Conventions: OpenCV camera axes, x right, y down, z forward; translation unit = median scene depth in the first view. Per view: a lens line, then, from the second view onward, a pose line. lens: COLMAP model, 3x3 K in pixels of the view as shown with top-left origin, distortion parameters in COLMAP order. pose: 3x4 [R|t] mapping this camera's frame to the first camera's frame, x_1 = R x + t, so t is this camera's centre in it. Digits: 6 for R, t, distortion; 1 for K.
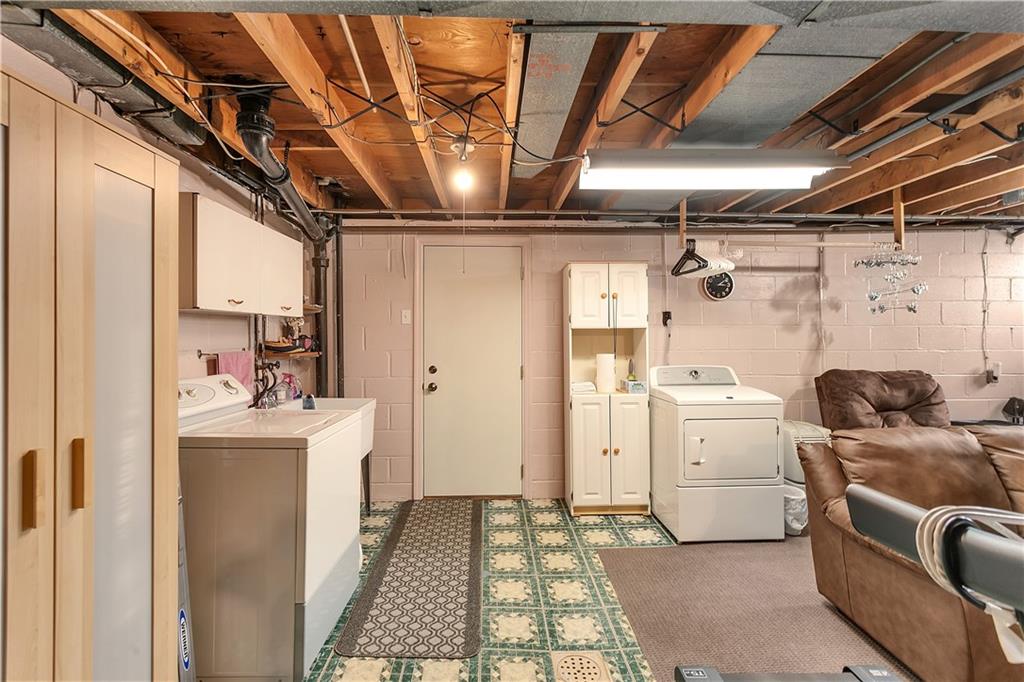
lens RADIAL K [[443.0, 0, 512.0], [0, 443.0, 341.0], [0, 0, 1]] dist [-0.000706, 0.000068]
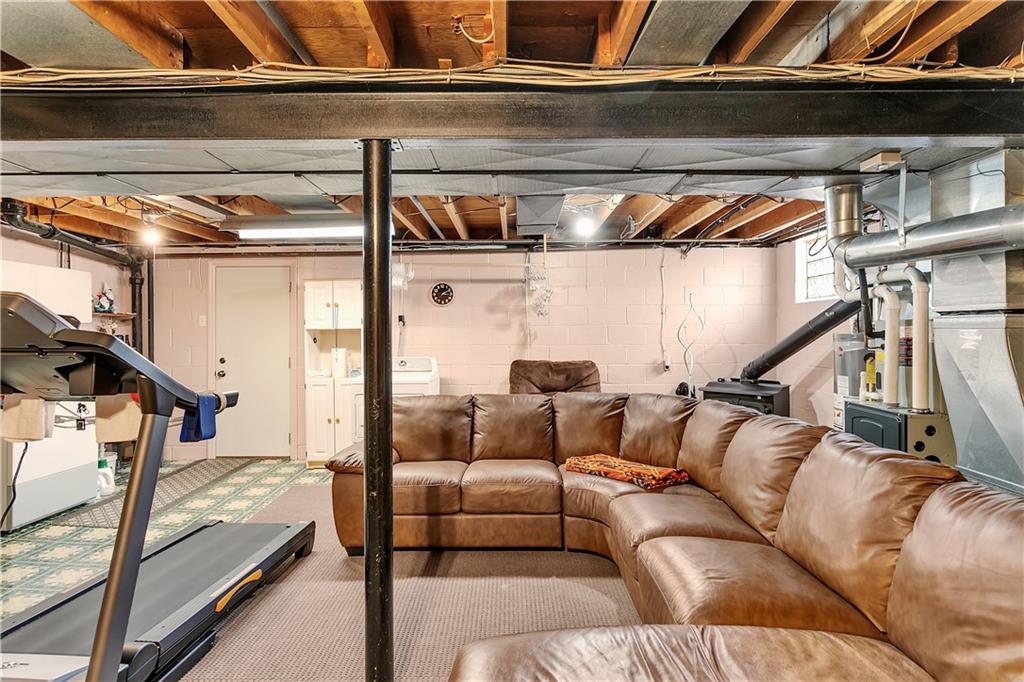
lens RADIAL K [[480.9, 0, 511.2], [0, 480.9, 337.1], [0, 0, 1]] dist [0.001057, 0.001707]
pose [[0.998838, -0.003978, -0.048039, 0.751315], [0.004127, 0.999987, 0.002995, -0.006462], [0.048026, -0.003190, 0.998841, -0.392885]]
